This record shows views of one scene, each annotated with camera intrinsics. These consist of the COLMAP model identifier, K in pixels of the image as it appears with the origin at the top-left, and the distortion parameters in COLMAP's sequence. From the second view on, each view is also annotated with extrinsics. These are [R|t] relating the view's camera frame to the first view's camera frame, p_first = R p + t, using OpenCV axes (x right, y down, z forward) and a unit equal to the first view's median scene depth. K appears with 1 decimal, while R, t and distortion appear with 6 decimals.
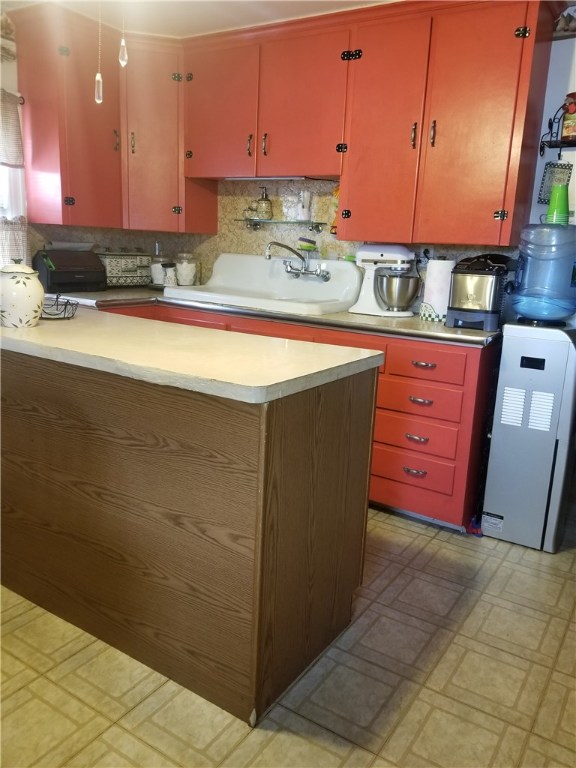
lens RADIAL K [[610.6, 0, 288.9], [0, 610.6, 384.2], [0, 0, 1]] dist [0.066557, -0.093136]
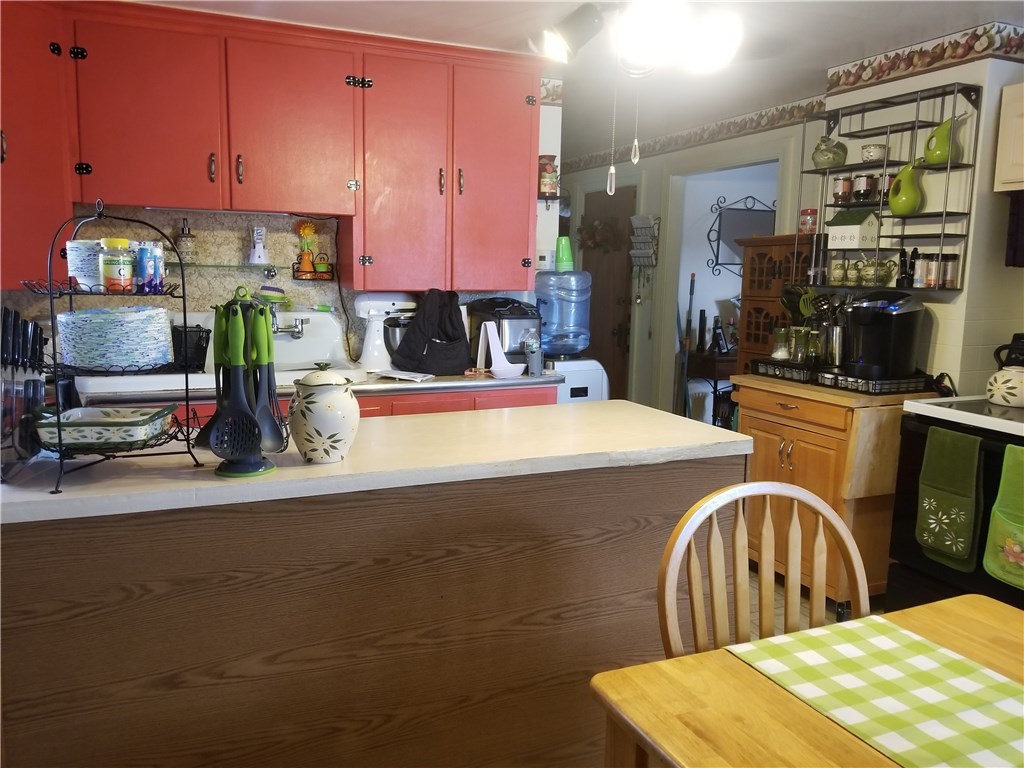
lens RADIAL K [[814.1, 0, 516.2], [0, 814.1, 377.1], [0, 0, 1]] dist [0.066557, -0.093136]
pose [[0.540606, -0.149548, 0.827877, -1.213045], [0.196848, 0.979241, 0.048348, -0.211776], [-0.817922, 0.136829, 0.558822, 0.350368]]
